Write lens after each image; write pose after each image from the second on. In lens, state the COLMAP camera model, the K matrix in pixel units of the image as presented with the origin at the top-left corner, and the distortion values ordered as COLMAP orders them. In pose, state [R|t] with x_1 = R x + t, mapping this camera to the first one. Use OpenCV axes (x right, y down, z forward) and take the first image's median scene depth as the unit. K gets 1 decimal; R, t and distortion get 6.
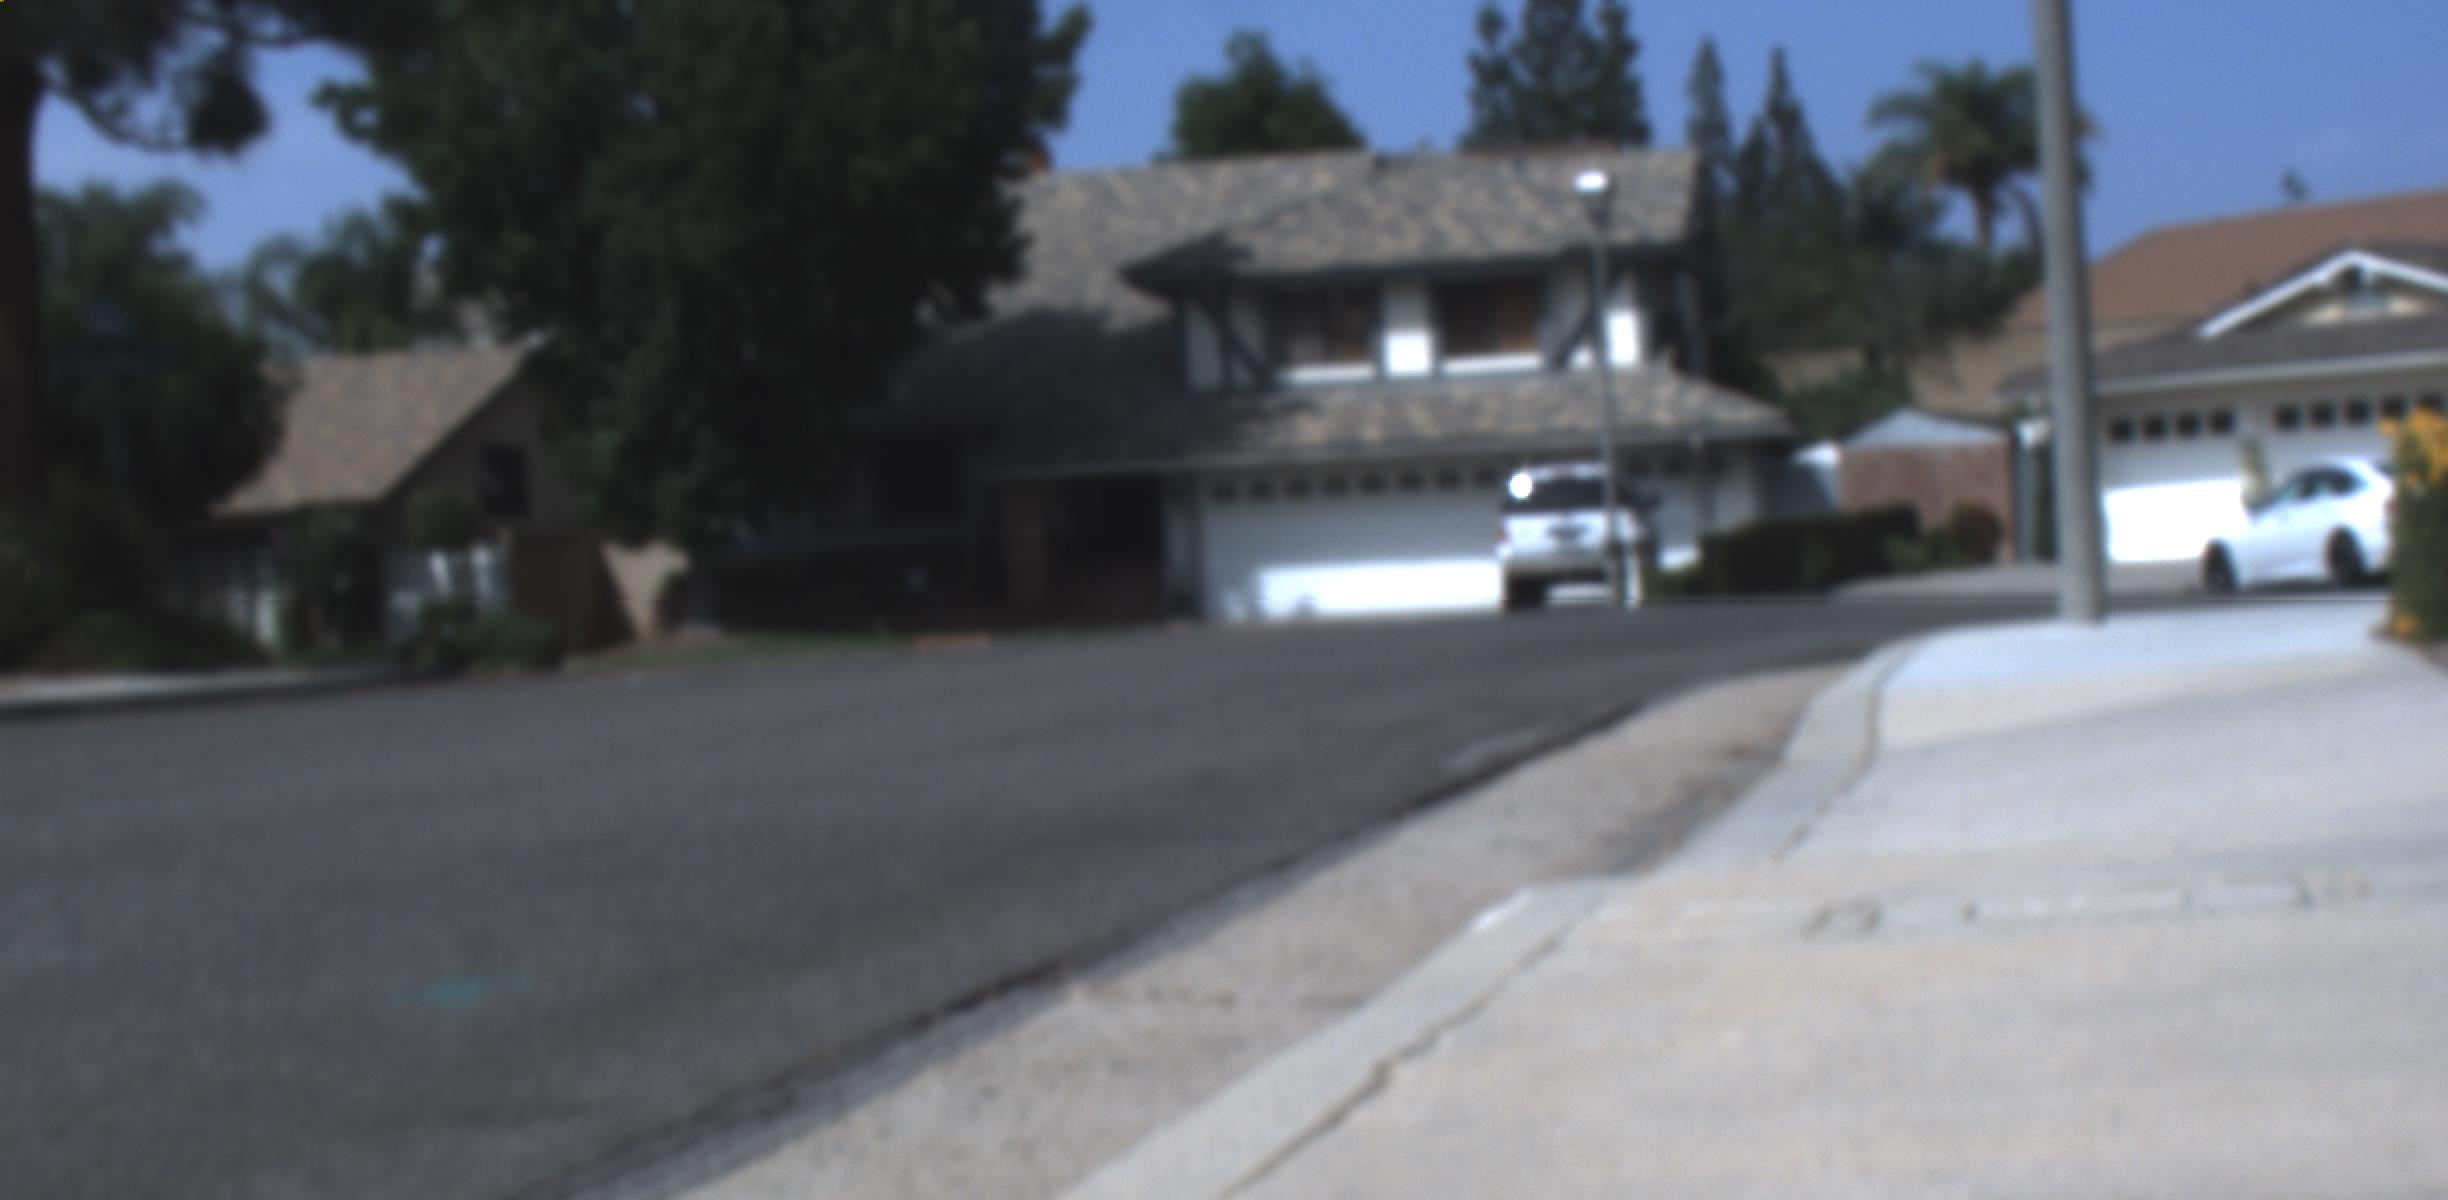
lens RADIAL K [[4759.7, 0, 1229.9], [0, 4759.7, 1087.1], [0, 0, 1]] dist [-0.200639, 0.884829]
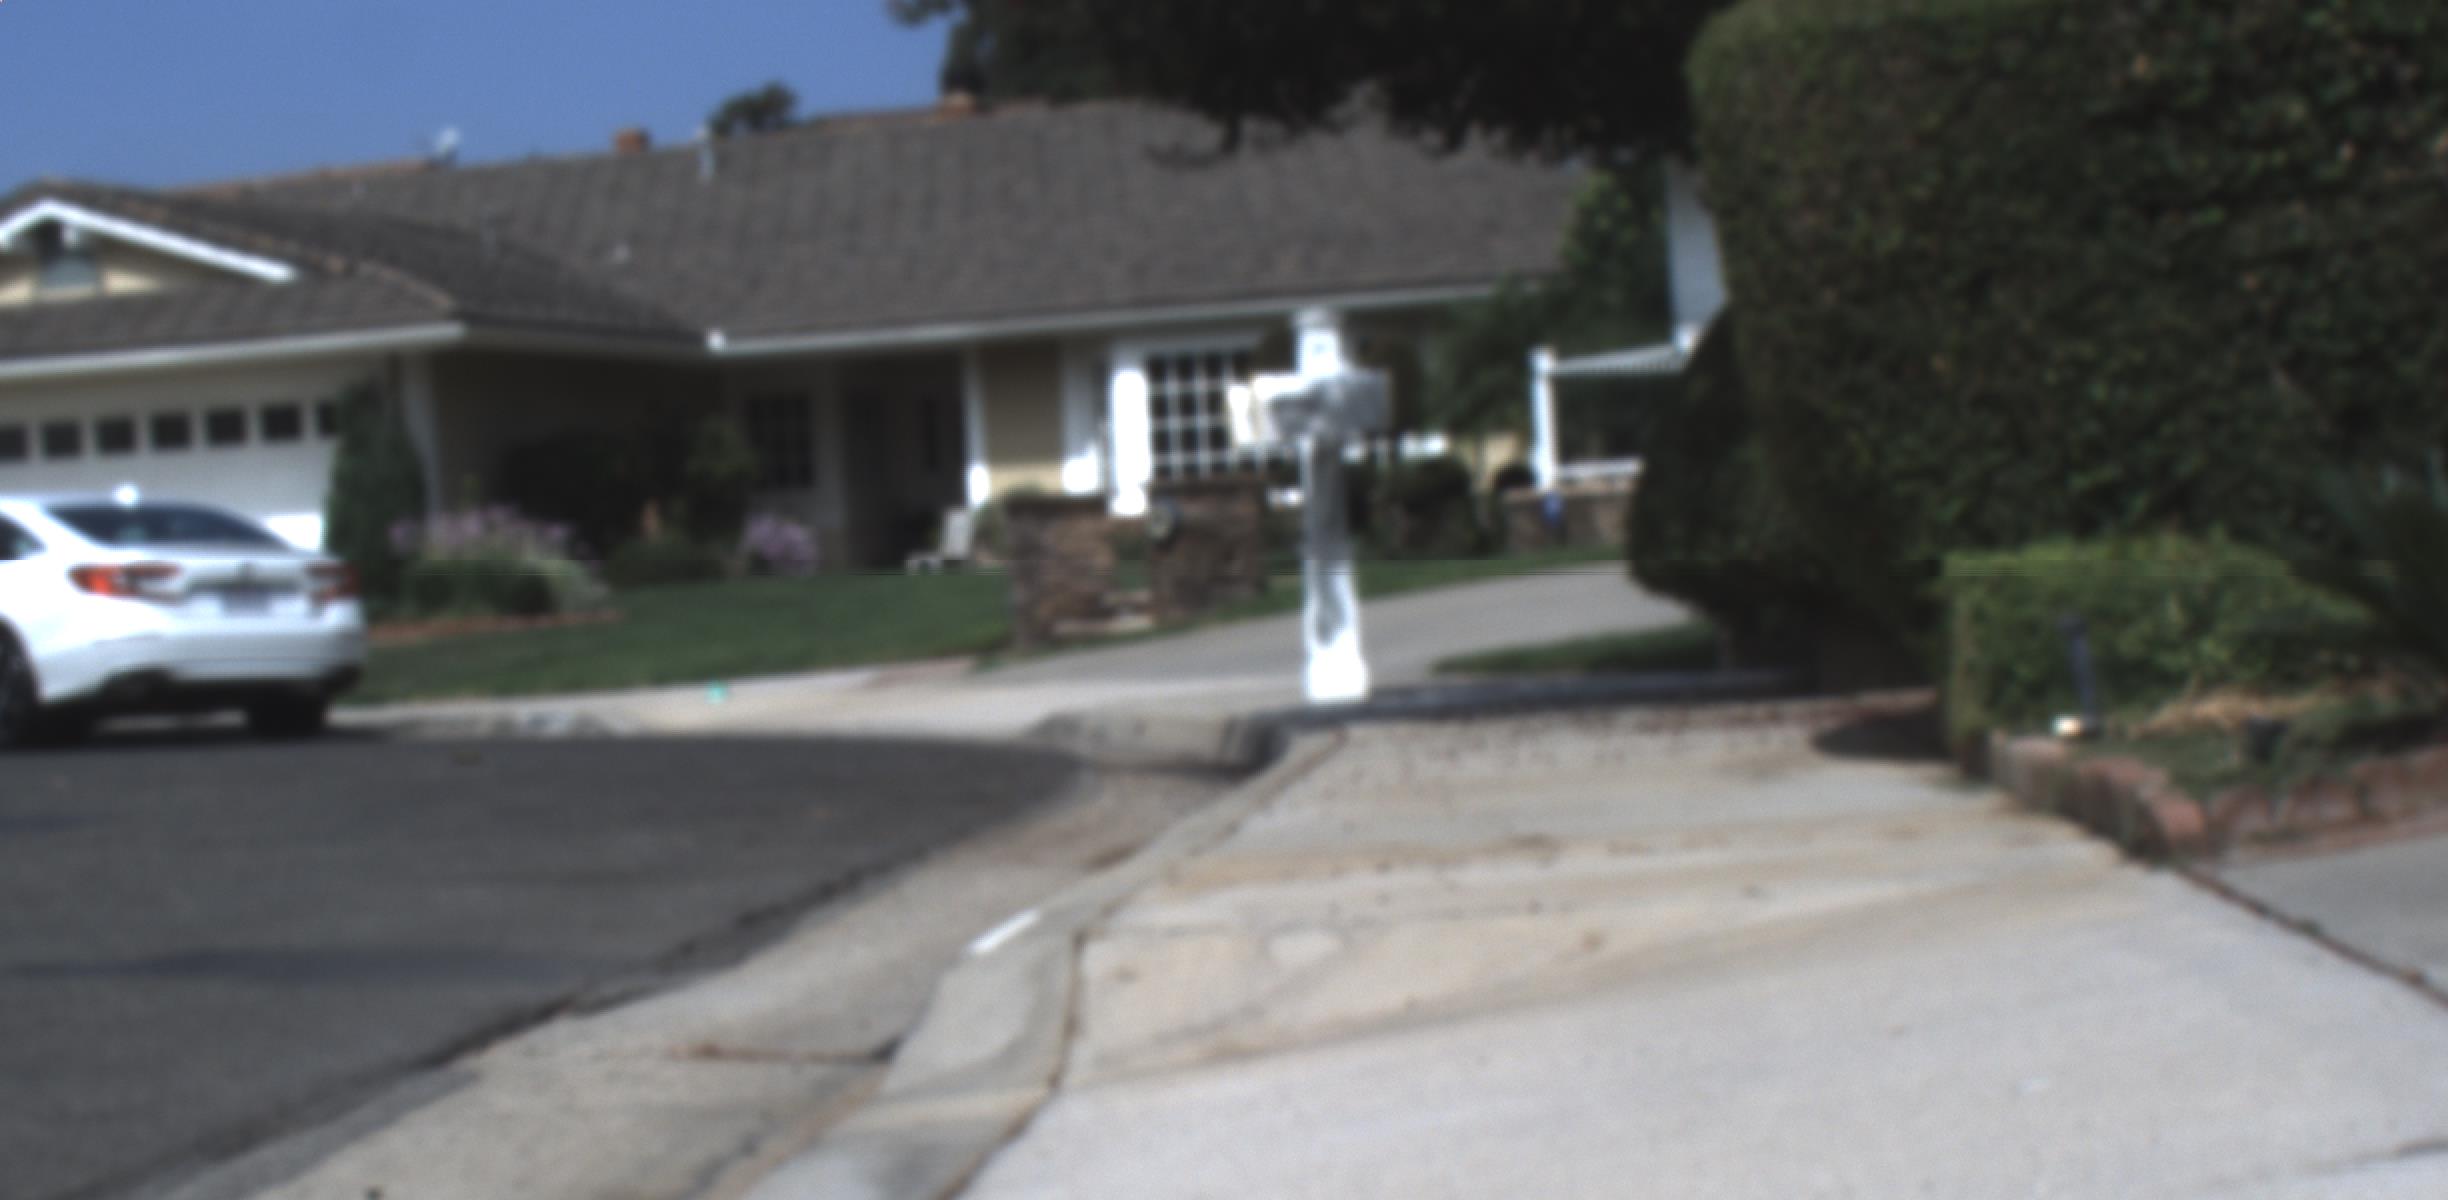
lens RADIAL K [[4749.5, 0, 1219.0], [0, 4749.5, 880.2], [0, 0, 1]] dist [-0.094558, 0.504701]
pose [[0.896462, -0.022217, 0.442563, 0.082384], [0.048278, 0.997694, -0.047707, -0.038894], [-0.440483, 0.064133, 0.895467, 0.310343]]
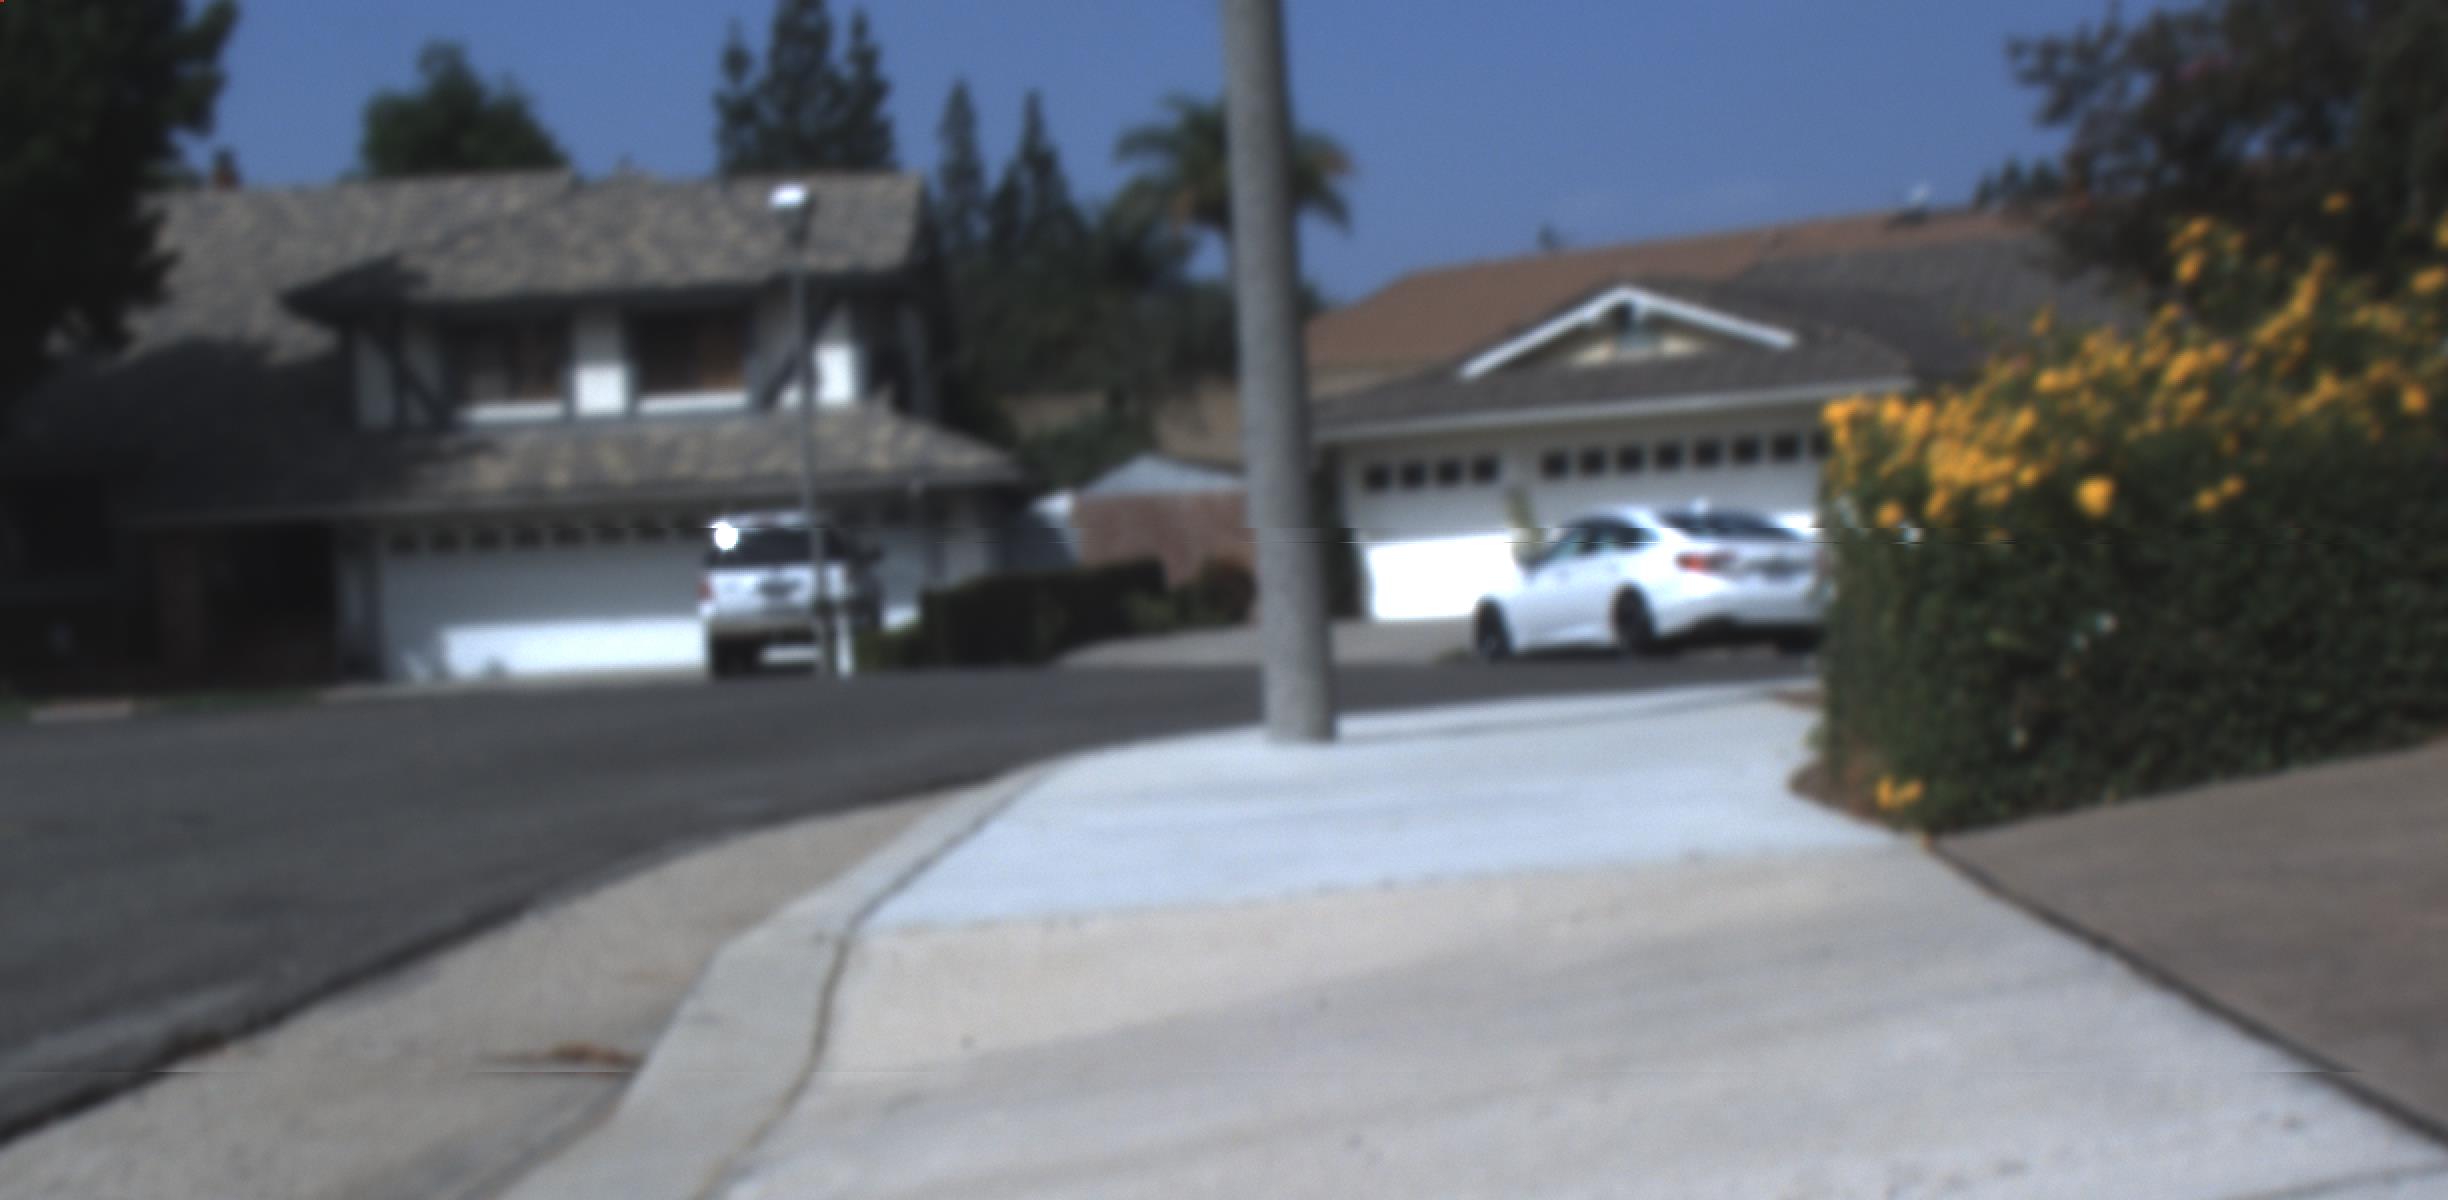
lens RADIAL K [[4756.3, 0, 1221.2], [0, 4756.3, 1085.6], [0, 0, 1]] dist [-0.201331, 0.919655]
pose [[0.988530, -0.008935, 0.150757, 0.017548], [0.010621, 0.999890, -0.010387, -0.010879], [-0.150647, 0.011869, 0.988516, 0.088041]]
